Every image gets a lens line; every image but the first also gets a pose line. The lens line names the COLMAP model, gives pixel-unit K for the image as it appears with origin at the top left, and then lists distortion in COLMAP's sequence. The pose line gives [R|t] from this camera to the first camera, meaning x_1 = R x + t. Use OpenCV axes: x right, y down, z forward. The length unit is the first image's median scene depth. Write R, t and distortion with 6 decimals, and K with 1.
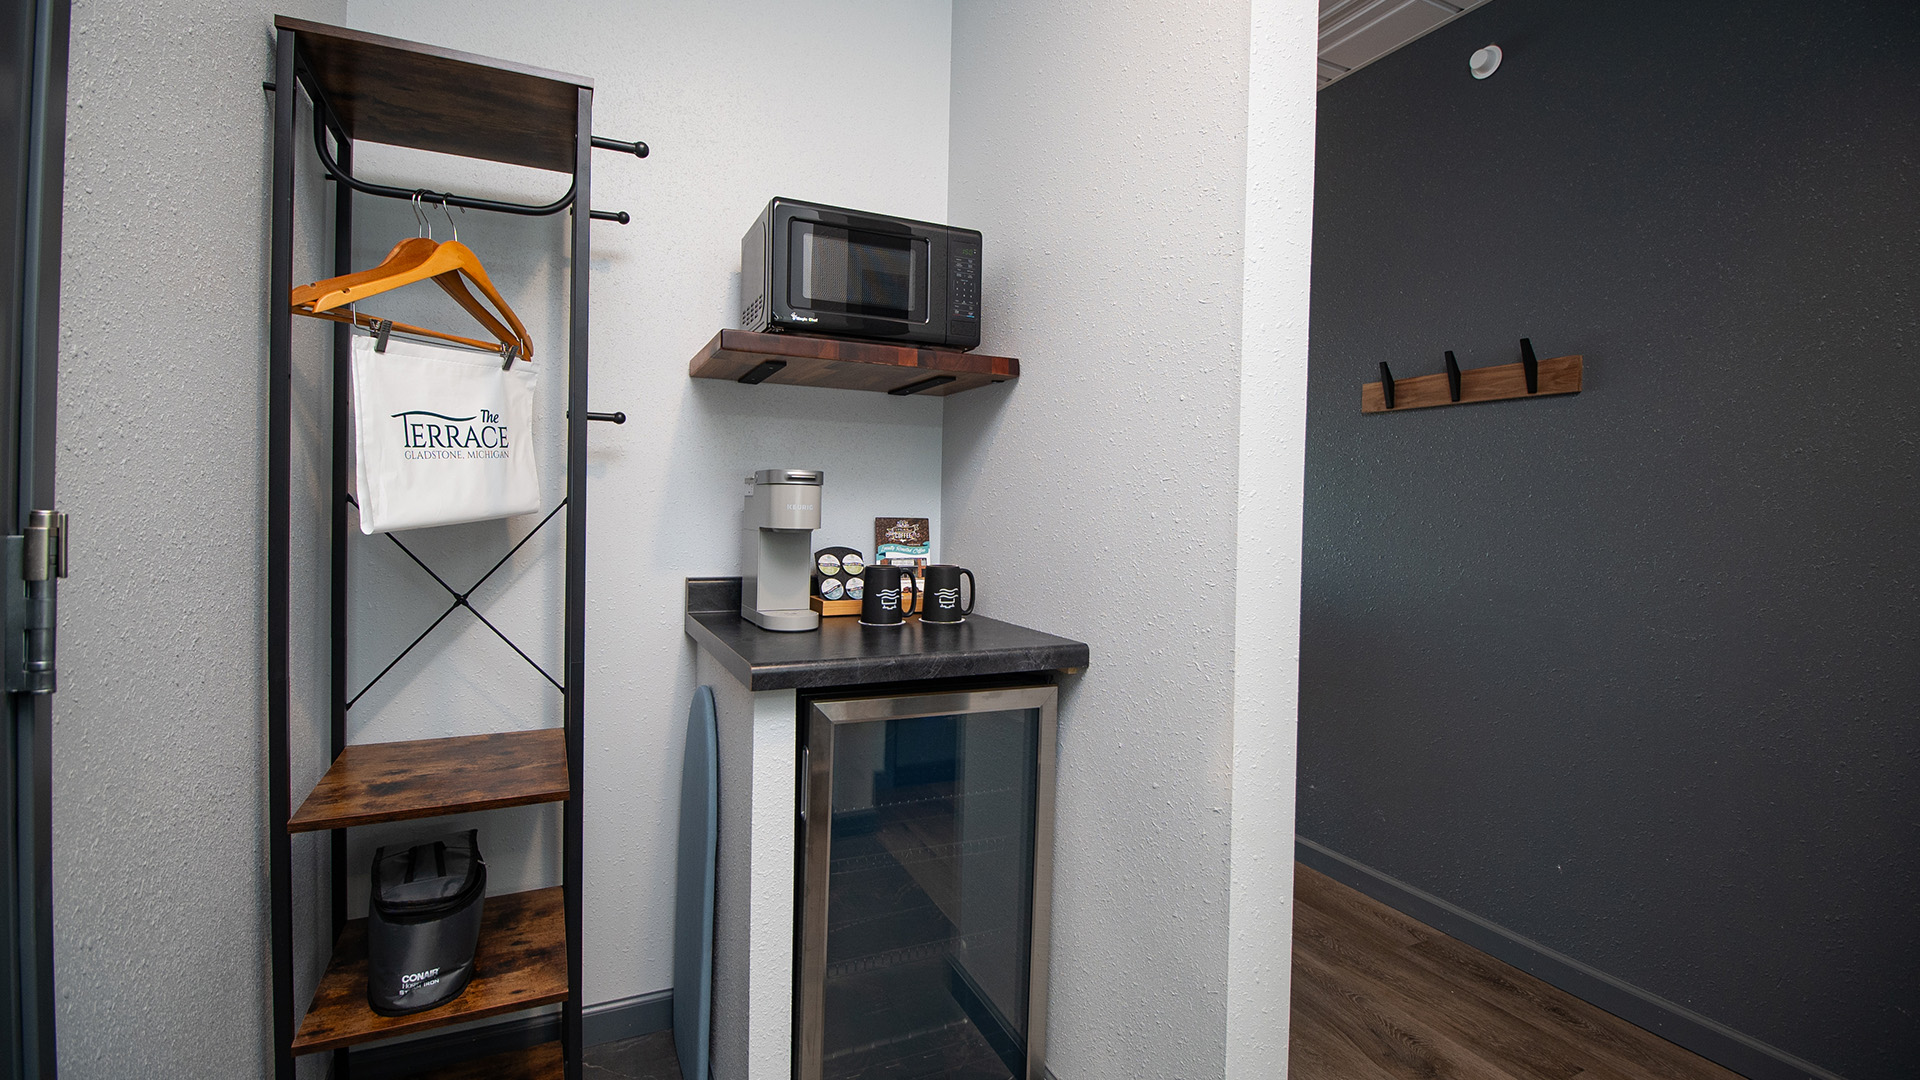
lens RADIAL K [[864.9, 0, 960.0], [0, 864.9, 540.0], [0, 0, 1]] dist [-0.002039, -0.011693]
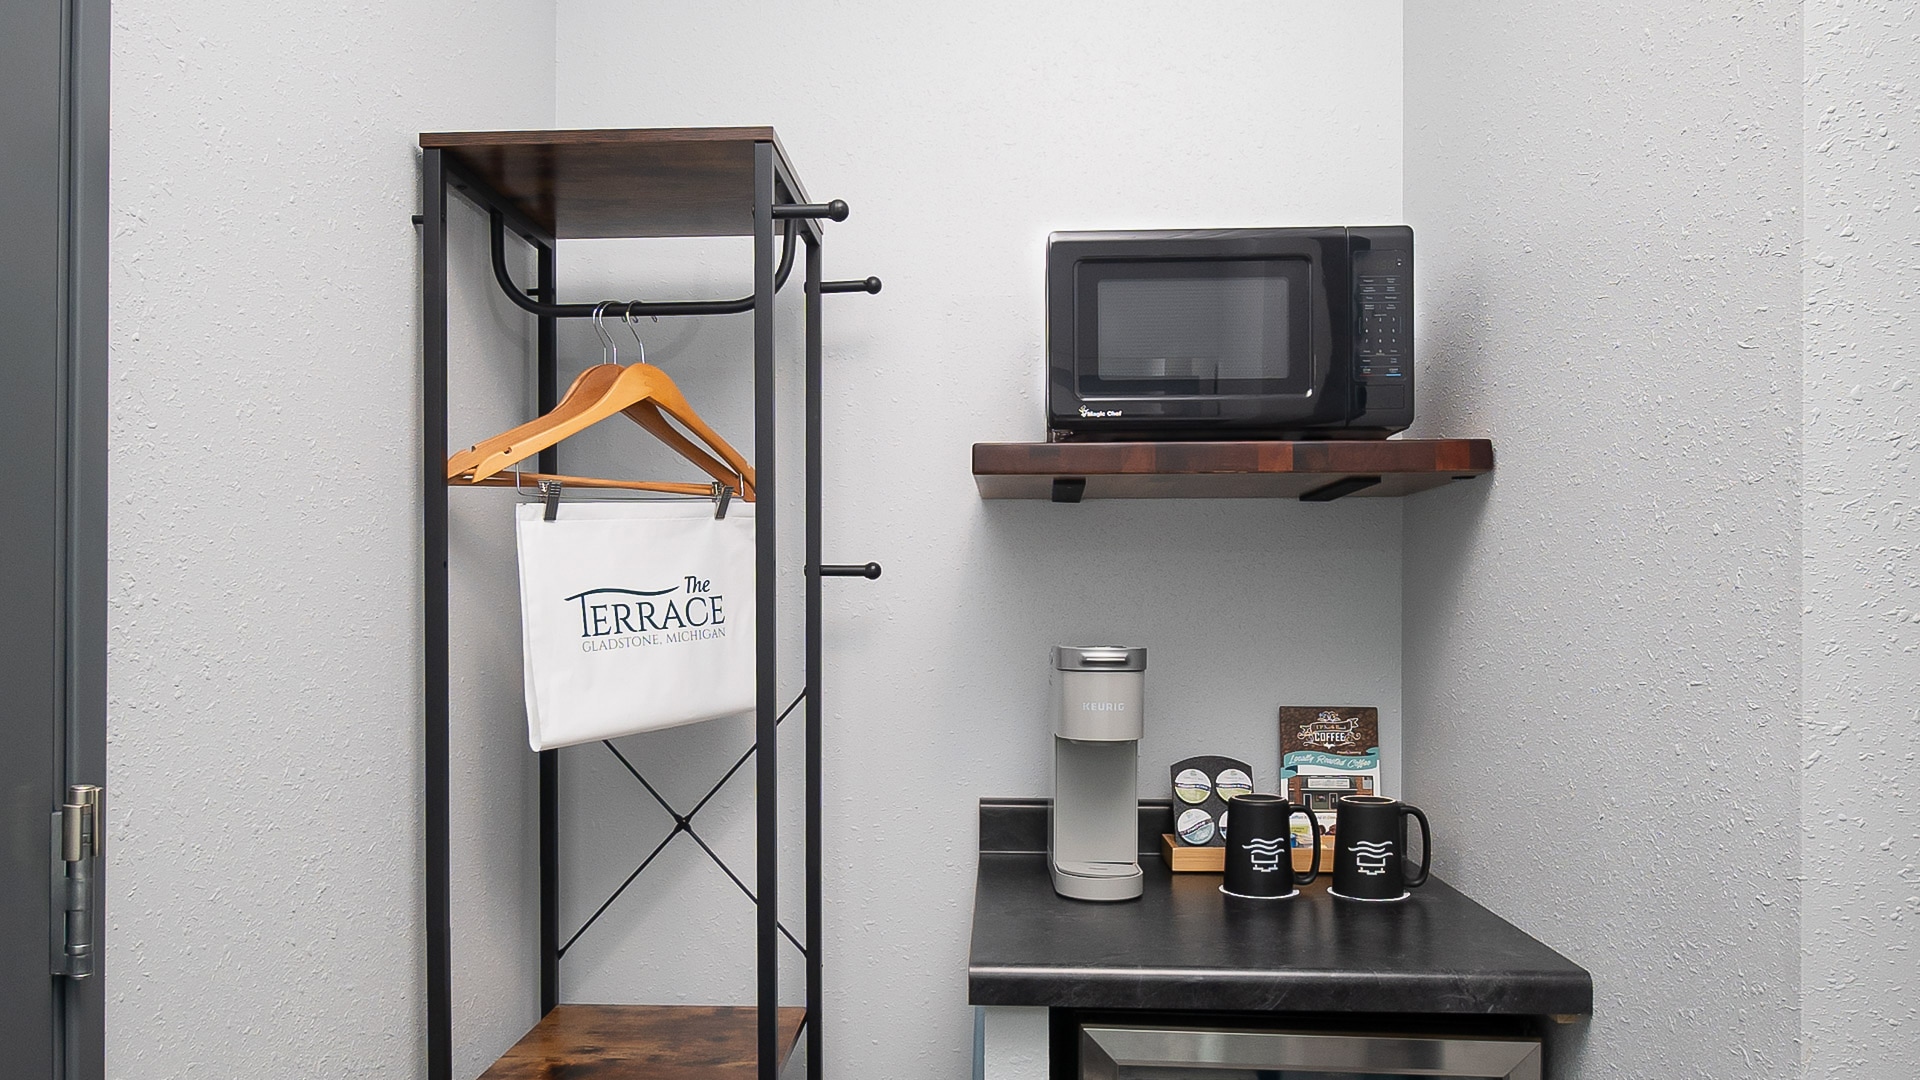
lens RADIAL K [[1425.3, 0, 960.5], [0, 1425.3, 636.5], [0, 0, 1]] dist [0.001949, -0.003613]
pose [[0.874601, -0.006675, -0.484797, 0.243000], [-0.000246, 0.999899, -0.014212, -0.078252], [0.484843, 0.012549, 0.874511, 0.034091]]
